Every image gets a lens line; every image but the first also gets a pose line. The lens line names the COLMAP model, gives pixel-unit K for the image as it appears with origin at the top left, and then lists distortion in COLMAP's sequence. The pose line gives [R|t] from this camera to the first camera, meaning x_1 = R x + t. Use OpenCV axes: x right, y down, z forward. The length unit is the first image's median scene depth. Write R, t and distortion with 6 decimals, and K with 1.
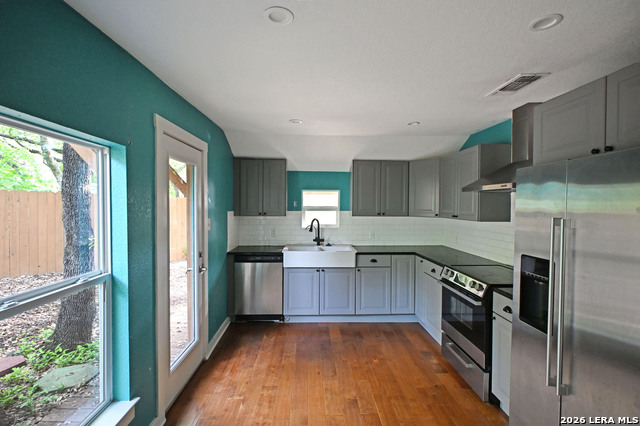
lens RADIAL K [[313.0, 0, 322.2], [0, 313.0, 212.4], [0, 0, 1]] dist [-0.000353, -0.000389]
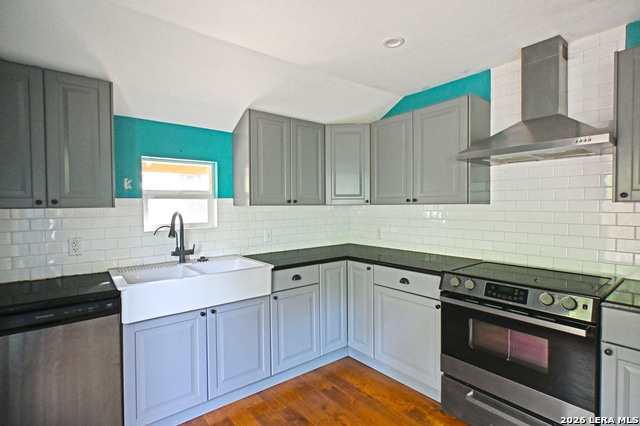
lens RADIAL K [[313.0, 0, 322.2], [0, 313.0, 212.4], [0, 0, 1]] dist [-0.000353, -0.000389]
pose [[0.810193, -0.027520, 0.585517, -0.137168], [0.027931, 0.999575, 0.008332, 0.023566], [-0.585498, 0.009604, 0.810617, 0.450361]]
